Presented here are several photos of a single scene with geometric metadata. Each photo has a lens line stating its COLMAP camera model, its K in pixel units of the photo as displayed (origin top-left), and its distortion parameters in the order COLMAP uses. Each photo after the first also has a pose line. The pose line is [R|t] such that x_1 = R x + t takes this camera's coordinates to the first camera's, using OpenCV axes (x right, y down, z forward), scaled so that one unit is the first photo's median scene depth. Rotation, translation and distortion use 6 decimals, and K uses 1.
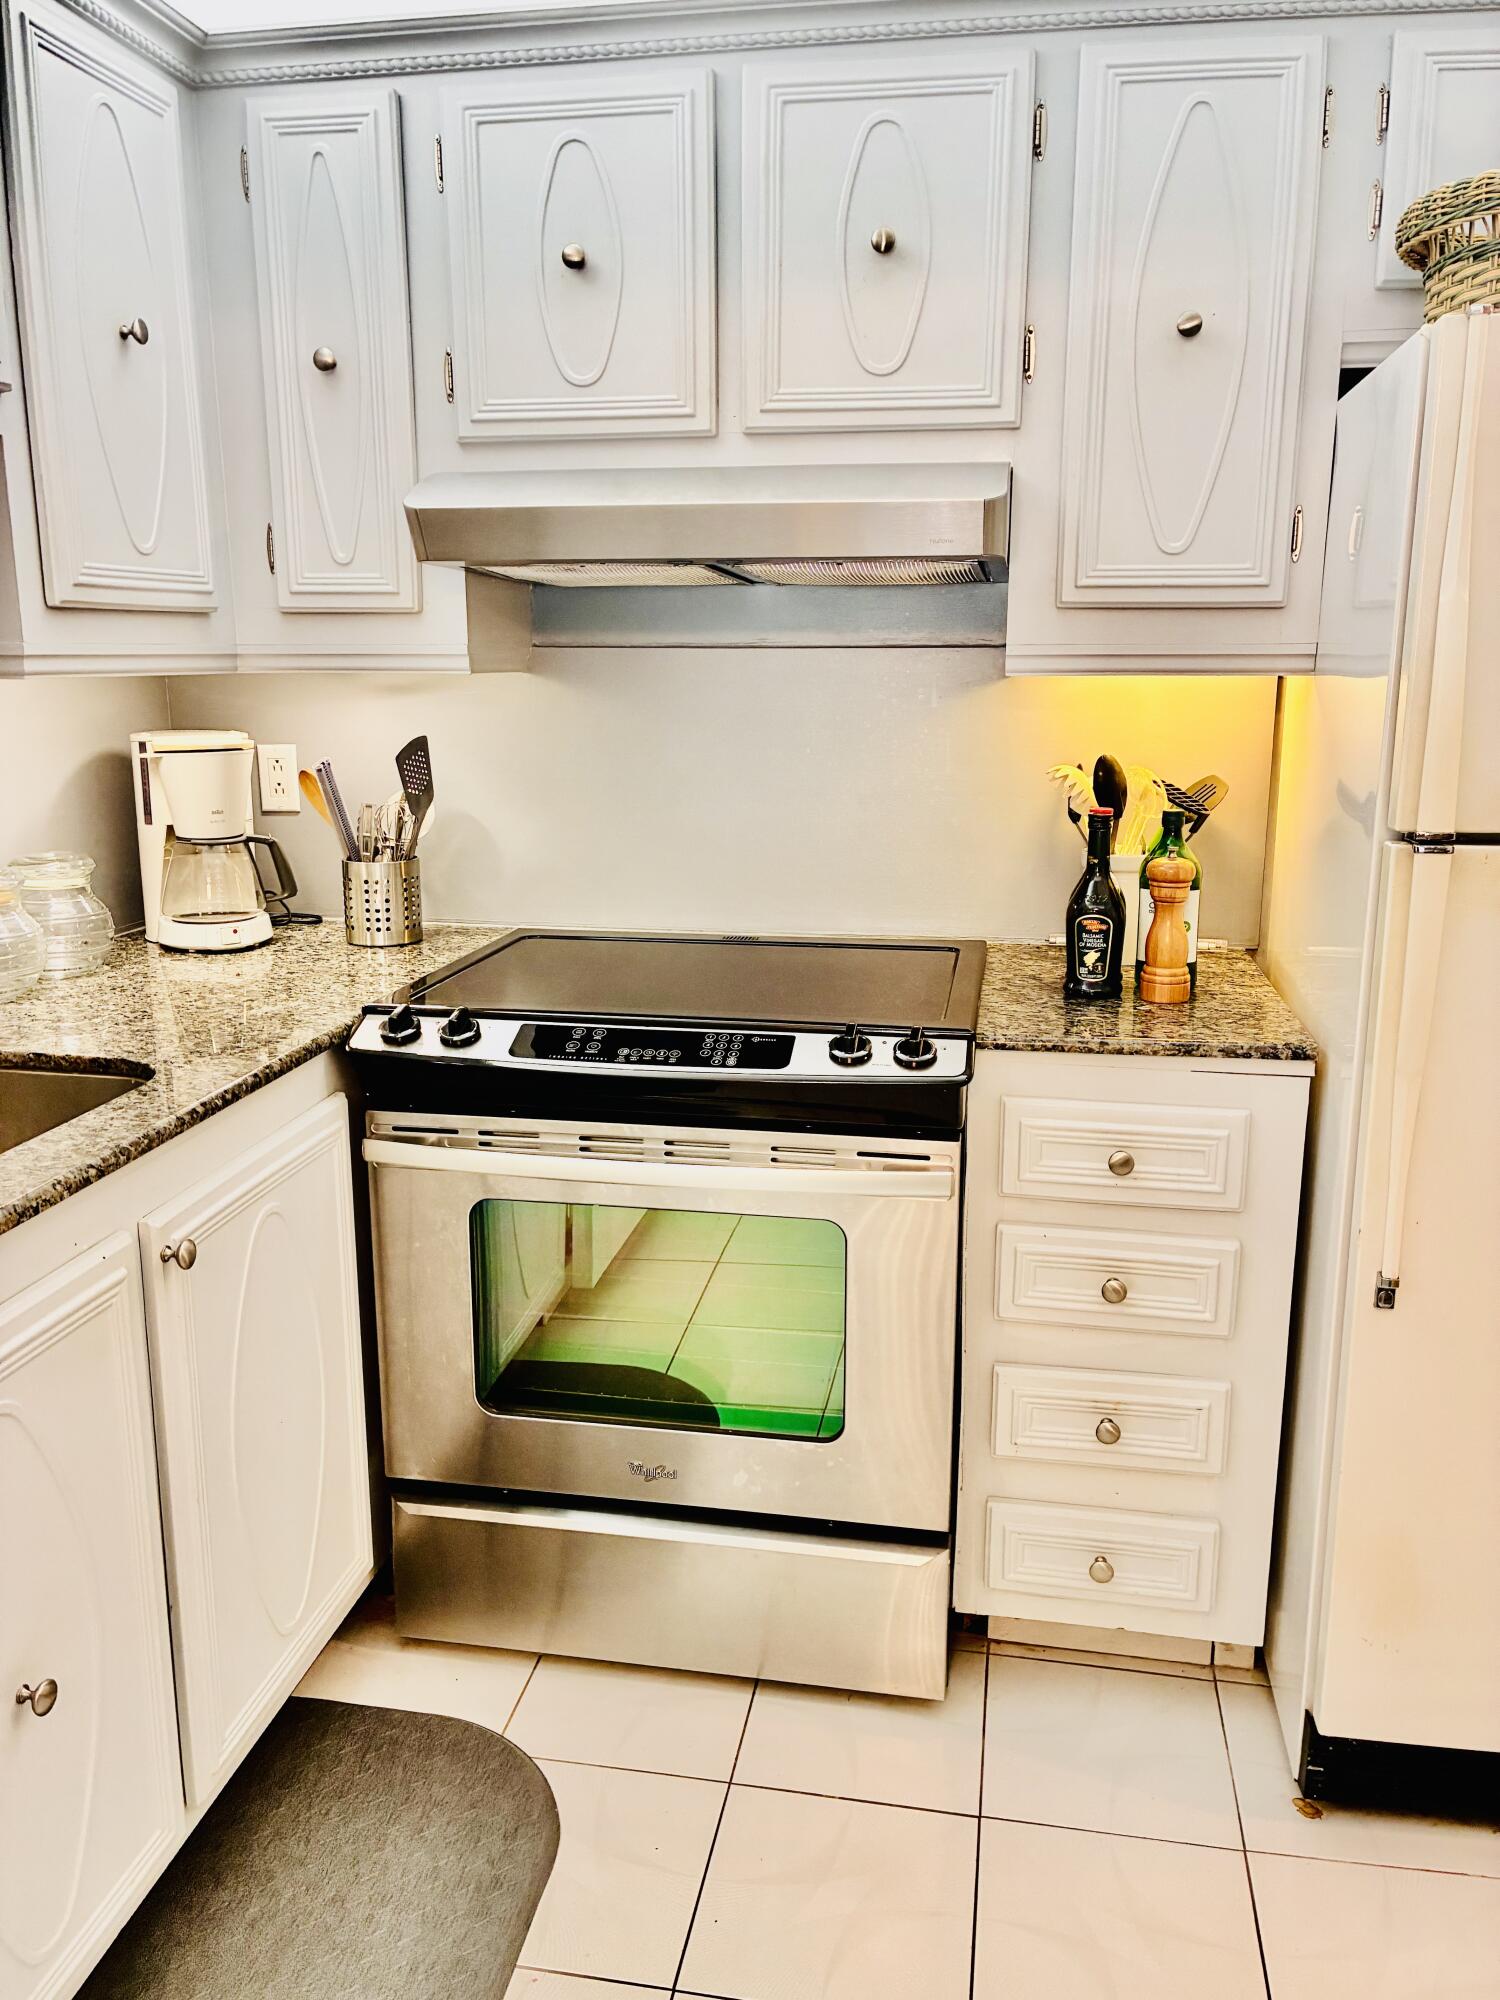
lens RADIAL K [[1533.2, 0, 750.0], [0, 1533.2, 1000.0], [0, 0, 1]] dist [-0.001281, -0.000527]
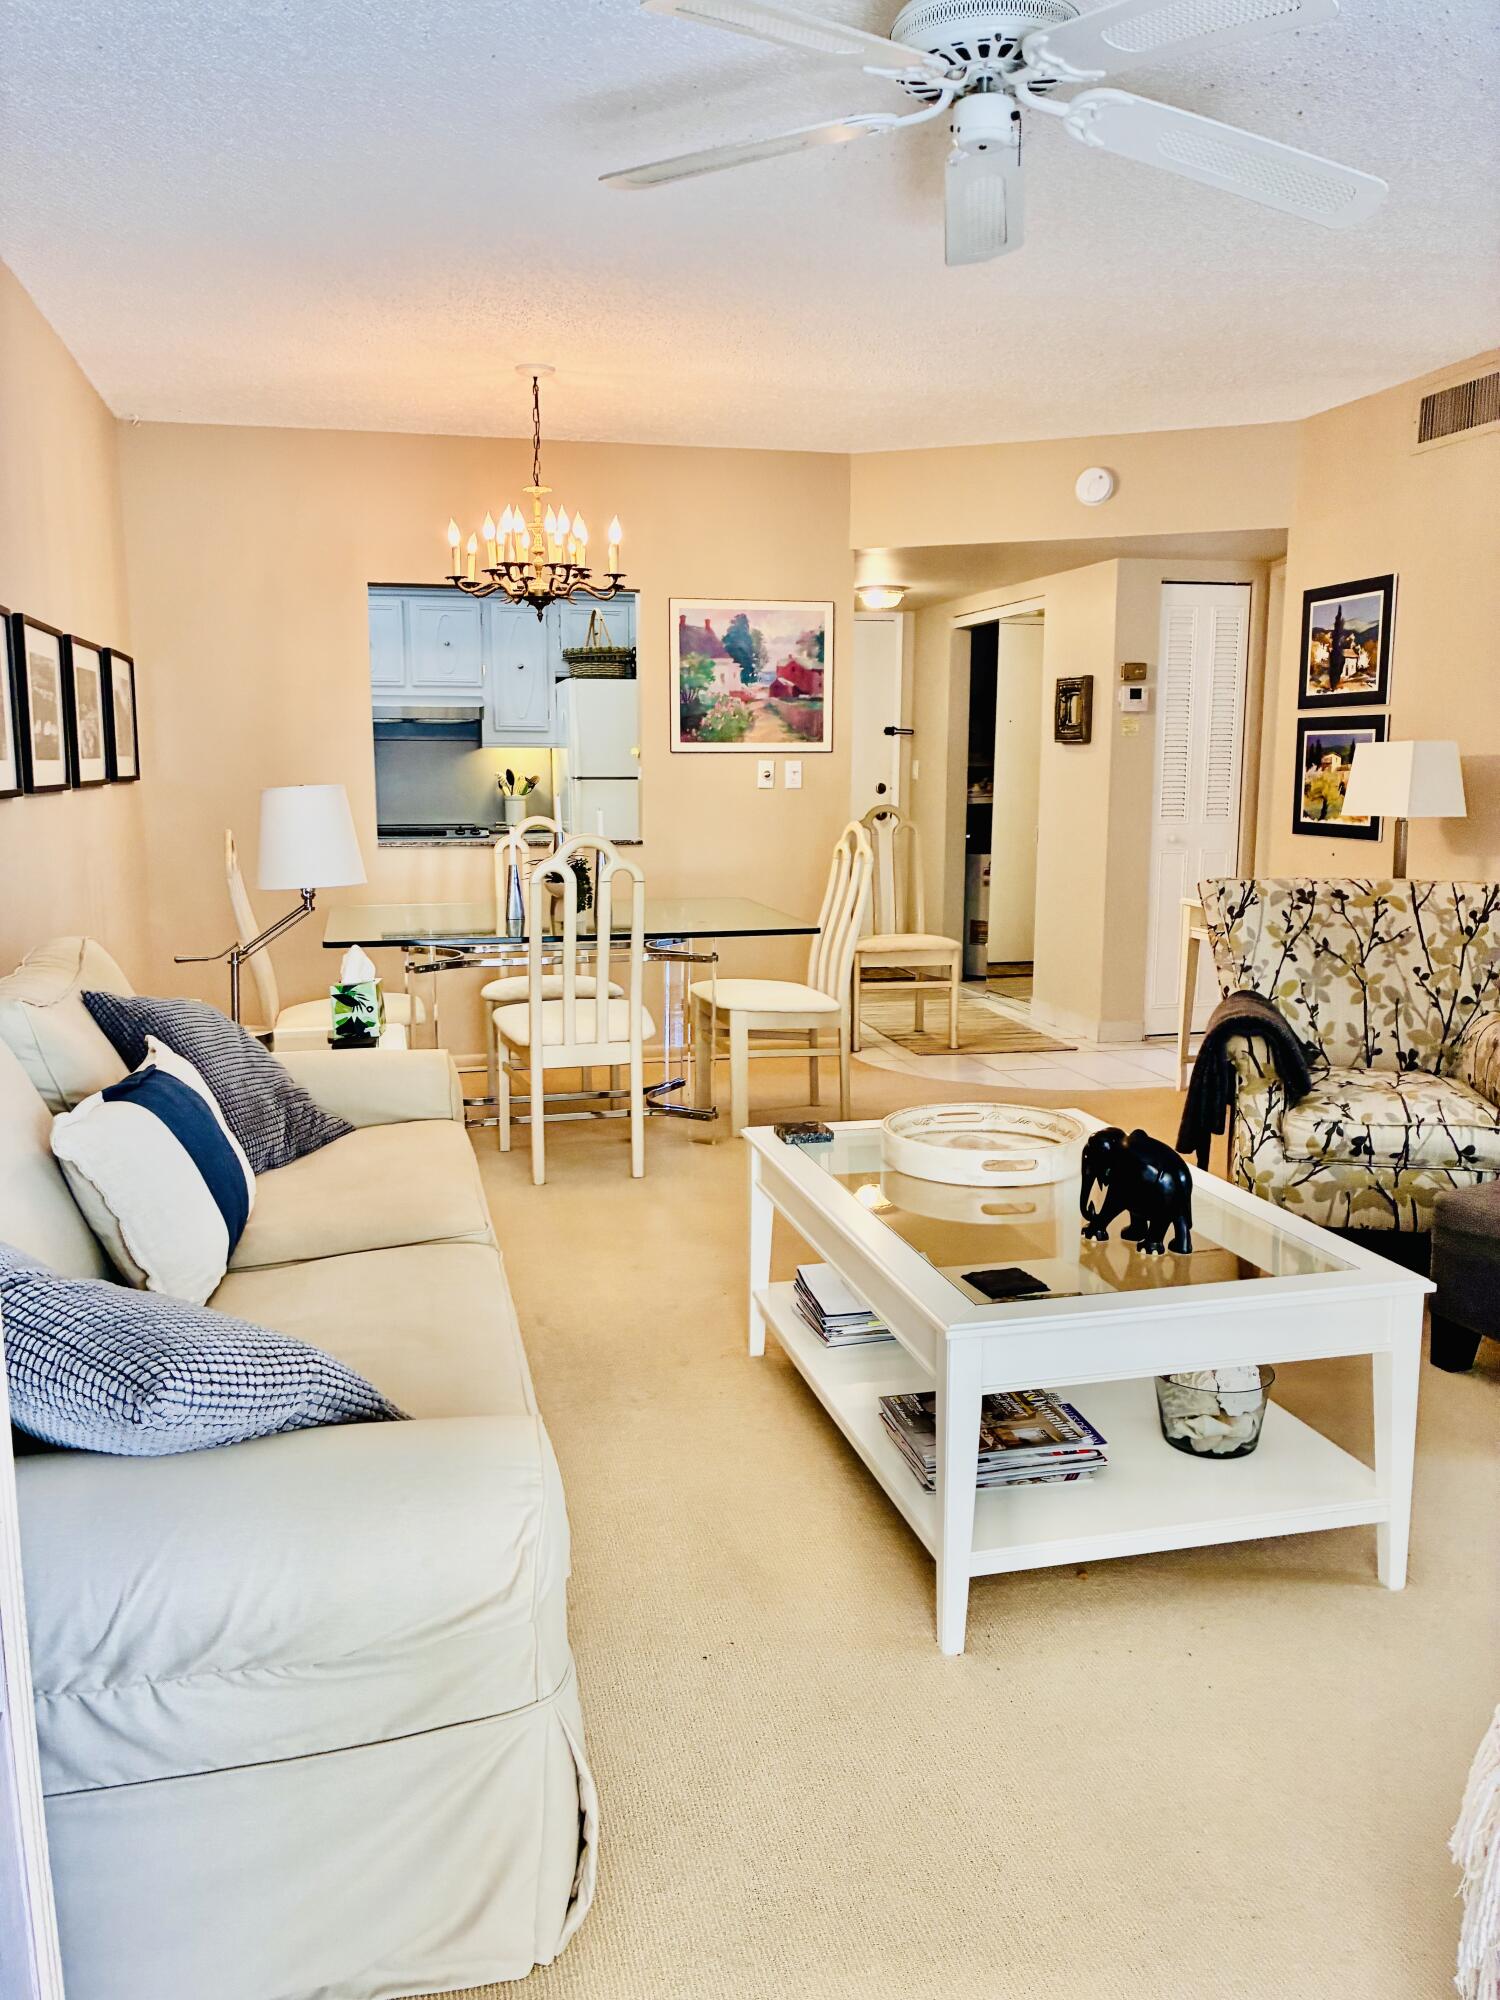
lens RADIAL K [[1533.2, 0, 750.0], [0, 1533.2, 1000.0], [0, 0, 1]] dist [-0.001281, -0.000527]
pose [[0.912799, -0.060774, 0.403863, -0.839571], [0.090346, 0.994415, -0.054556, 0.711136], [-0.398292, 0.086286, 0.913191, -2.825184]]
